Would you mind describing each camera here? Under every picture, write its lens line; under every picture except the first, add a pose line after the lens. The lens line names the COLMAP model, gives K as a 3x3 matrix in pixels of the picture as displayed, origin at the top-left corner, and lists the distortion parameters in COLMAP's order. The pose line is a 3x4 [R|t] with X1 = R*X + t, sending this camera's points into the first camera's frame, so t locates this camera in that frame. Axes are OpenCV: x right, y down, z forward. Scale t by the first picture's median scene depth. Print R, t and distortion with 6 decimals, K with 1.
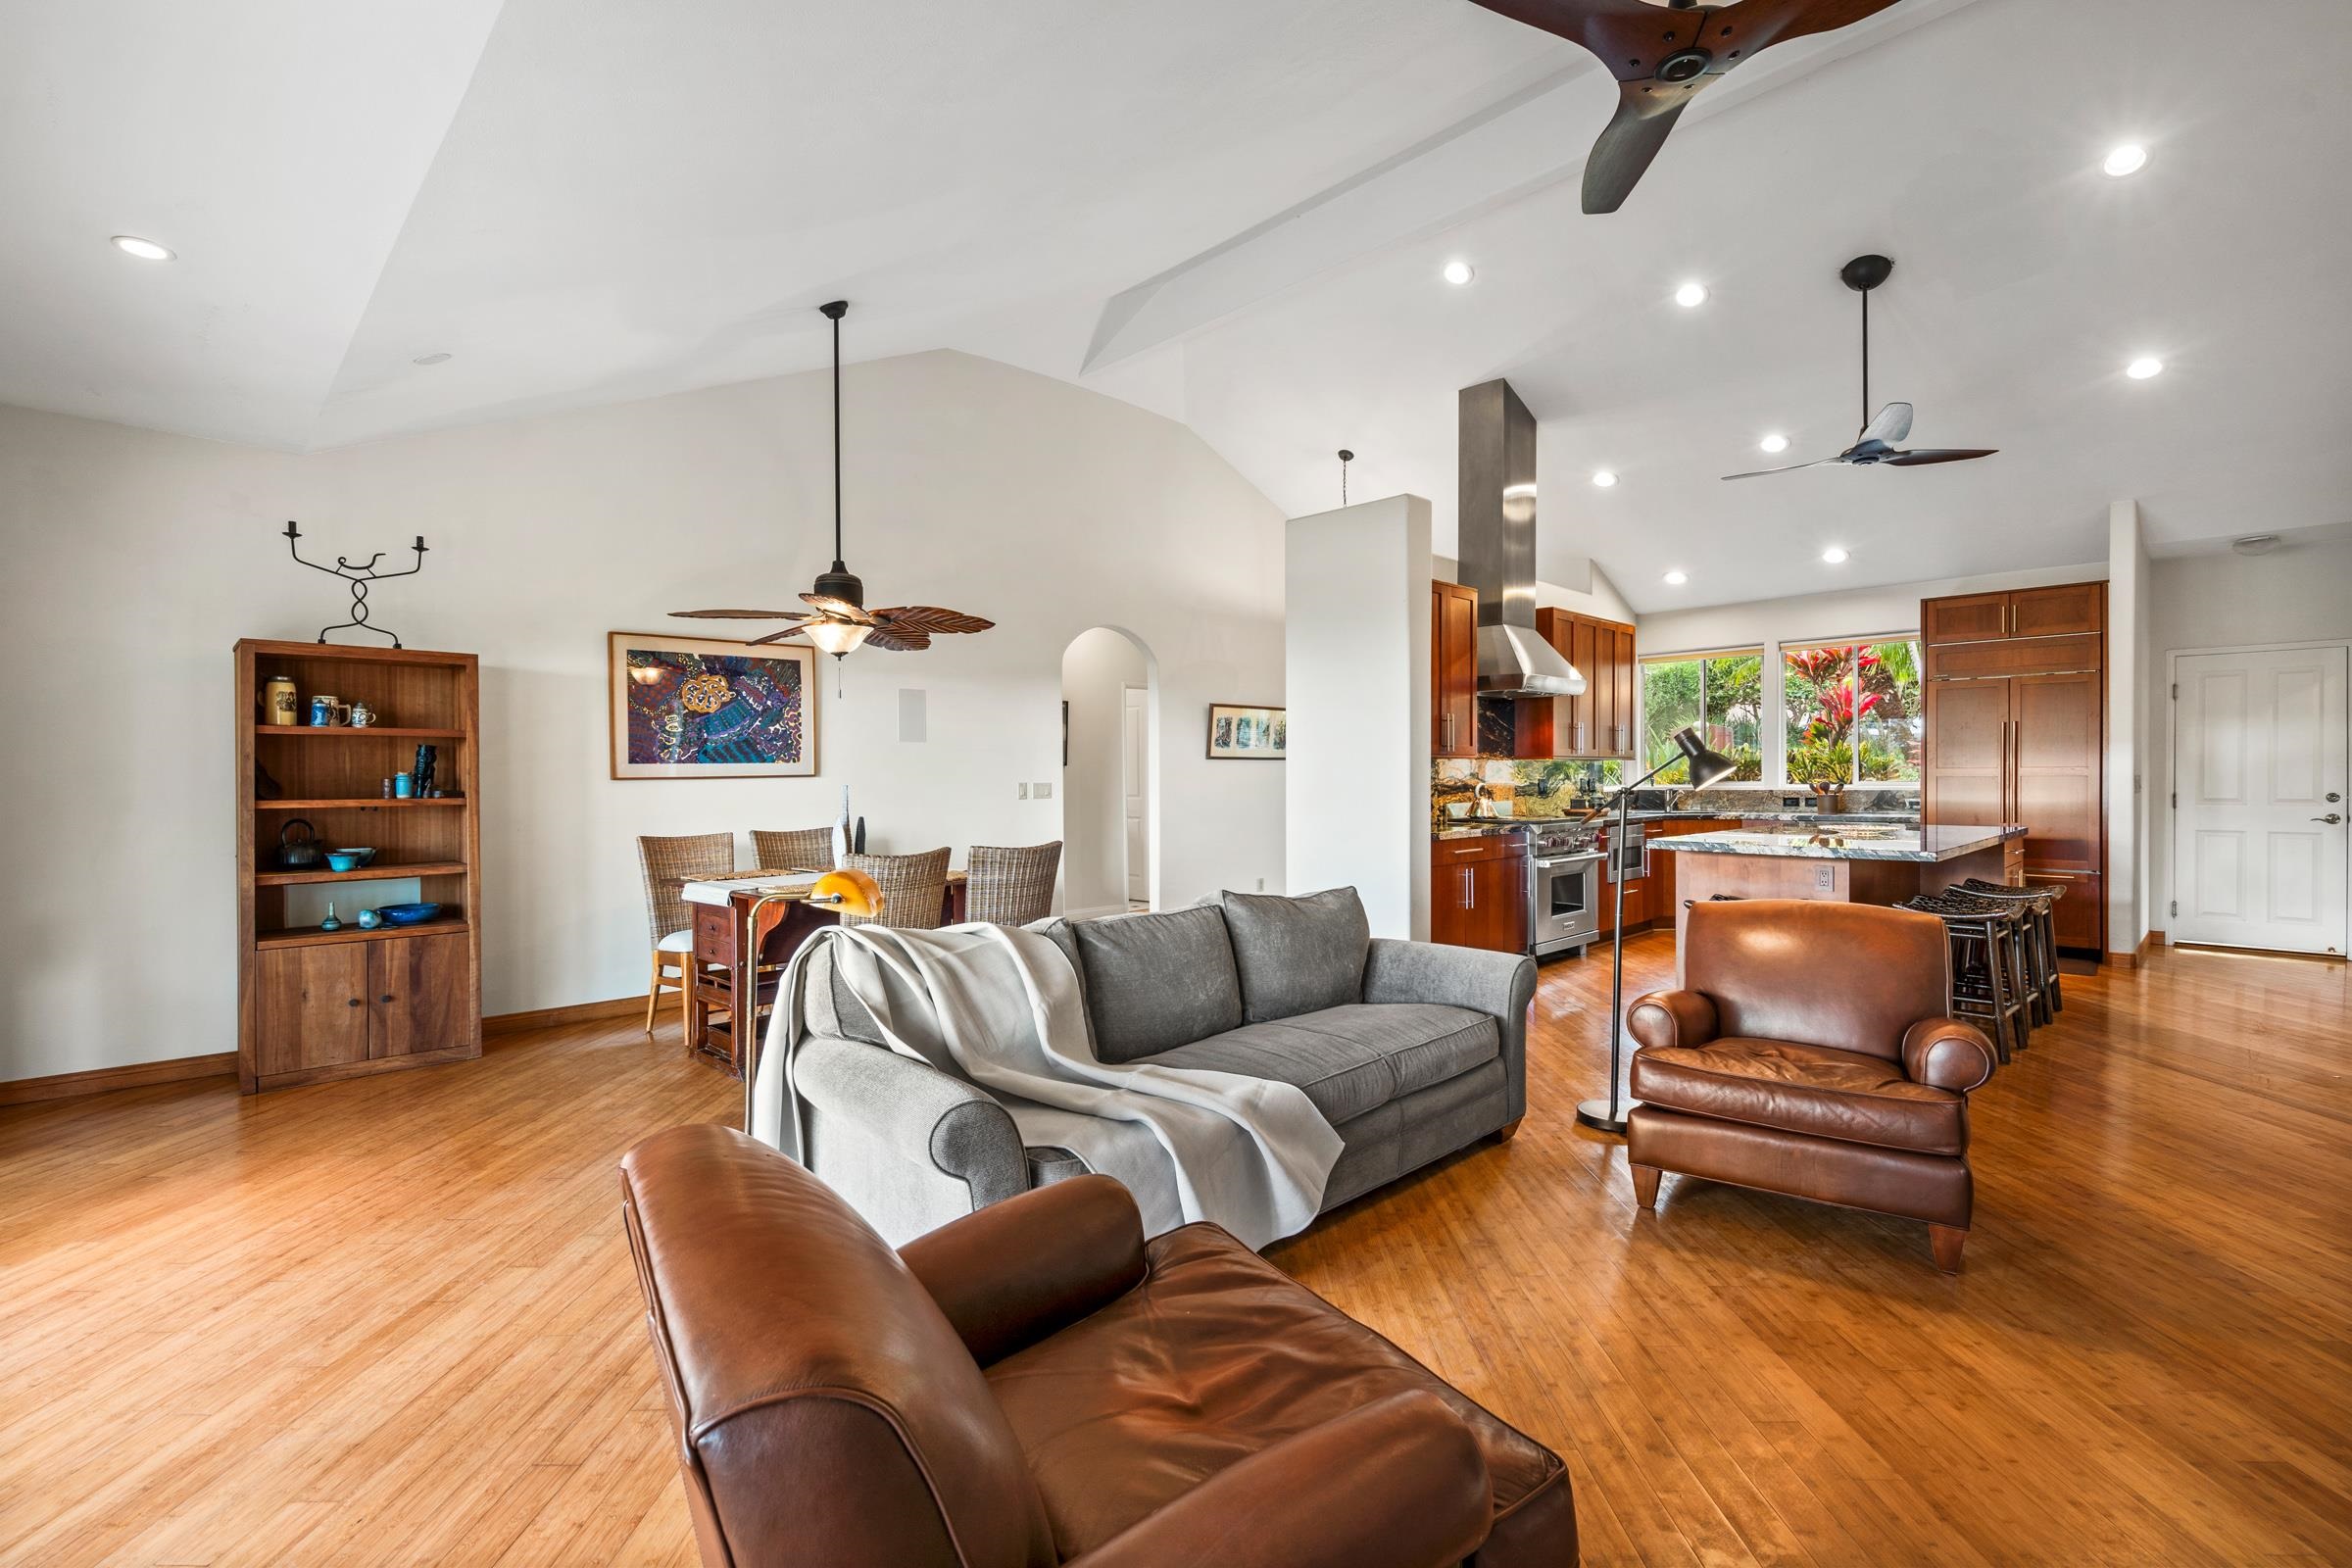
lens RADIAL K [[1058.6, 0, 1170.5], [0, 1058.6, 780.2], [0, 0, 1]] dist [-0.002840, 0.000765]
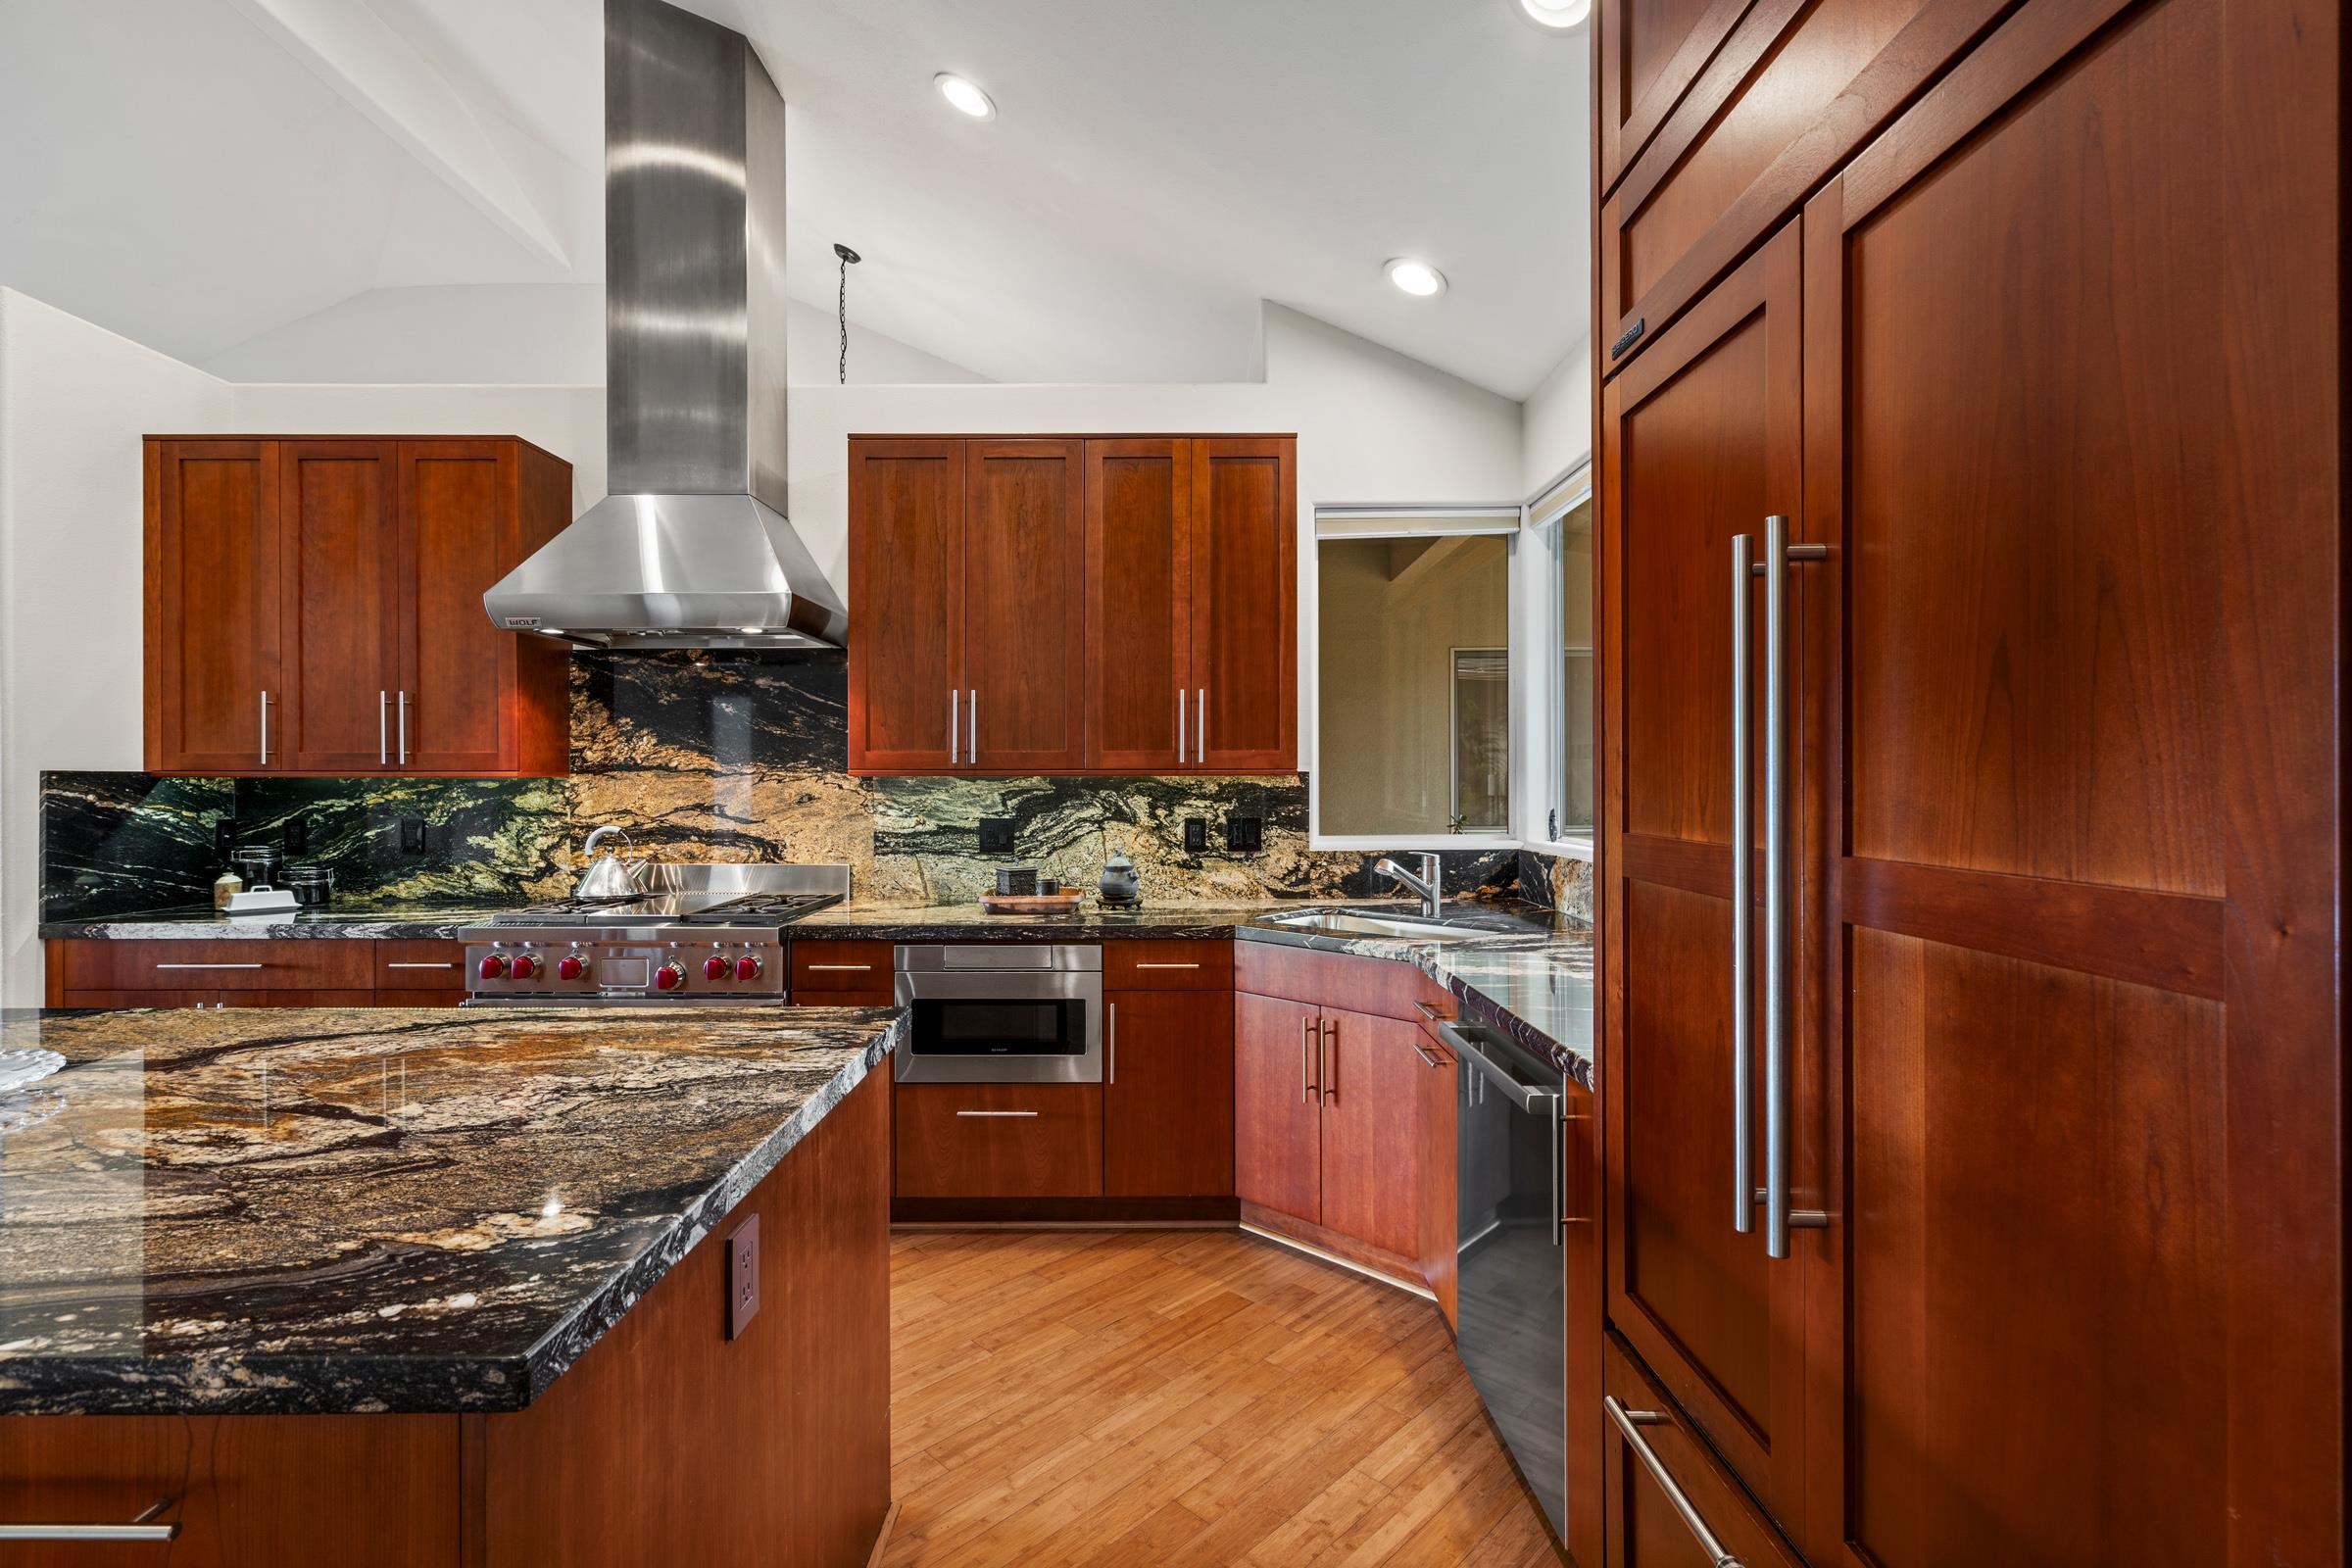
lens RADIAL K [[1058.6, 0, 1173.6], [0, 1058.6, 776.6], [0, 0, 1]] dist [-0.002840, 0.000765]
pose [[0.714047, 0.002603, -0.700093, 1.184374], [-0.005883, 0.999980, -0.002282, -0.029458], [0.700073, 0.005748, 0.714048, 1.194588]]
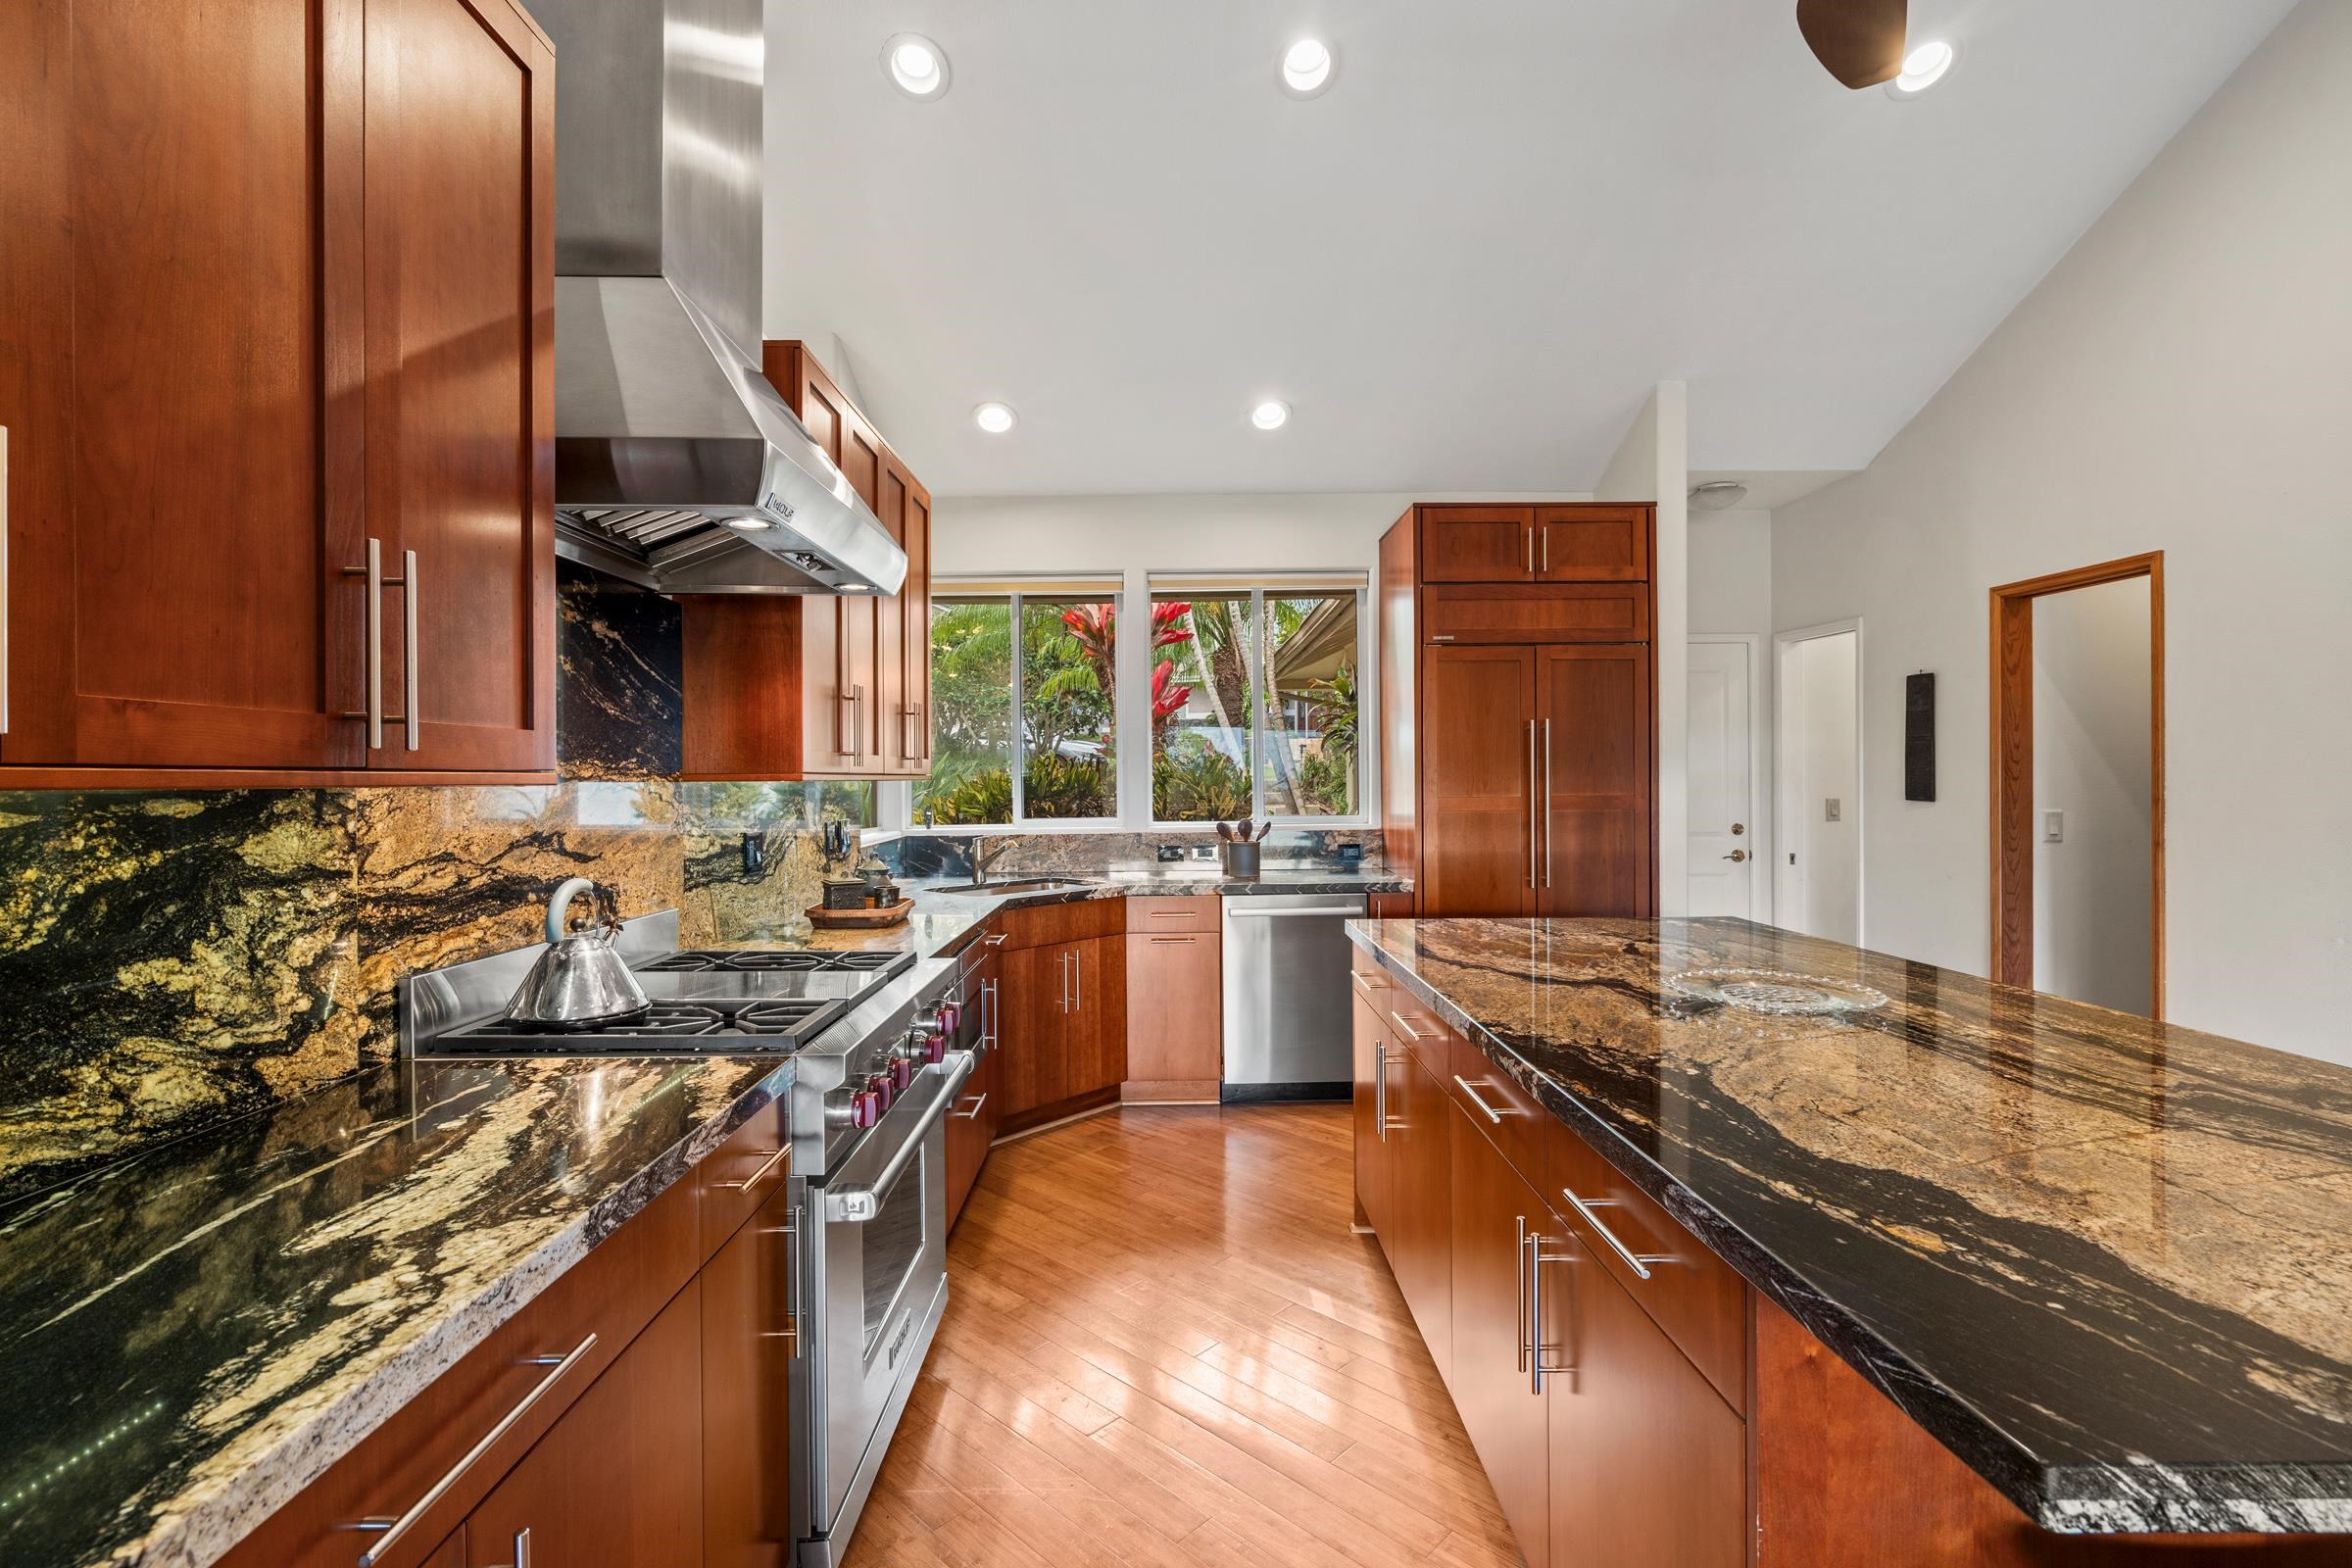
lens RADIAL K [[1058.6, 0, 1168.0], [0, 1058.6, 778.5], [0, 0, 1]] dist [-0.002840, 0.000765]
pose [[0.699613, 0.000855, 0.714521, 0.304293], [0.006273, 0.999953, -0.007338, -0.026570], [-0.714494, 0.009616, 0.699575, 1.033290]]
